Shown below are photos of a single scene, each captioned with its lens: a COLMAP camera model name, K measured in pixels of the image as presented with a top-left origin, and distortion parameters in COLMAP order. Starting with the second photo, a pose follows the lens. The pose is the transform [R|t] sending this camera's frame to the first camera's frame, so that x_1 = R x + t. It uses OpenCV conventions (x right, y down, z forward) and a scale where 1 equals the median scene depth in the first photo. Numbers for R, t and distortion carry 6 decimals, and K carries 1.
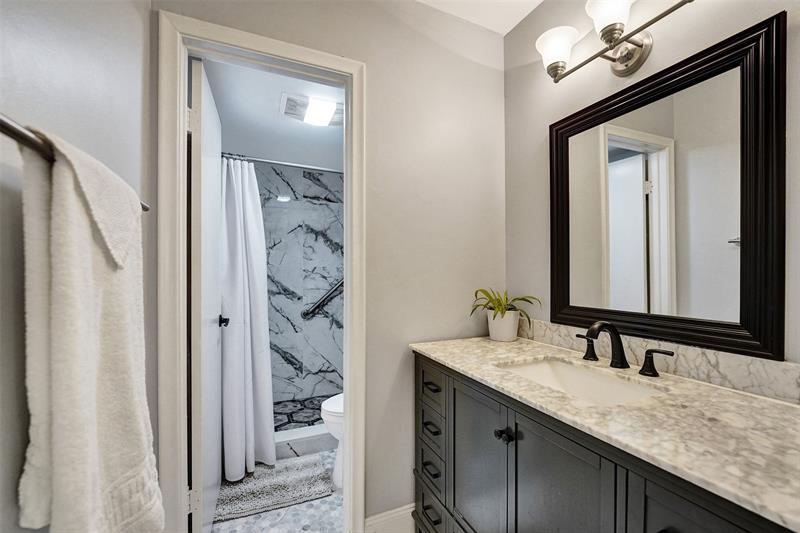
lens RADIAL K [[337.4, 0, 398.6], [0, 337.4, 269.9], [0, 0, 1]] dist [-0.013644, 0.003882]
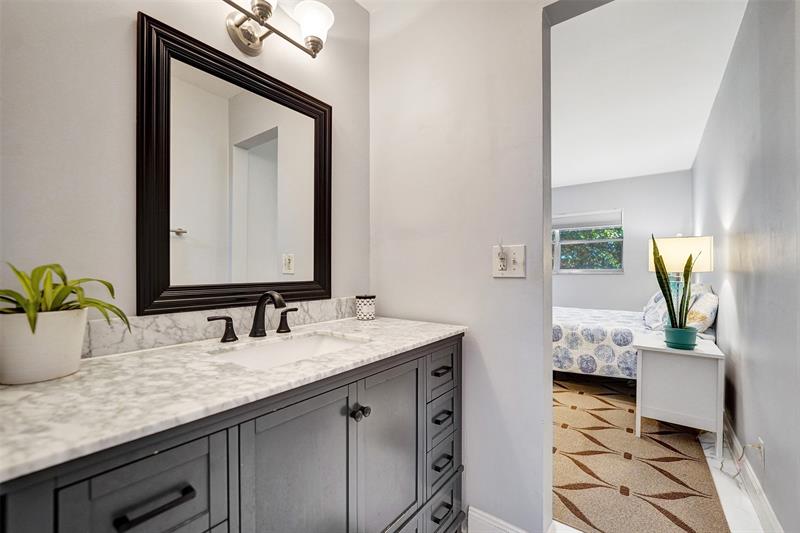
lens RADIAL K [[337.4, 0, 401.4], [0, 337.4, 272.6], [0, 0, 1]] dist [-0.013644, 0.003882]
pose [[-0.484894, -0.014732, 0.874449, -0.491736], [-0.012960, 0.999869, 0.009658, 0.079895], [-0.874477, -0.006650, -0.485021, 1.174247]]
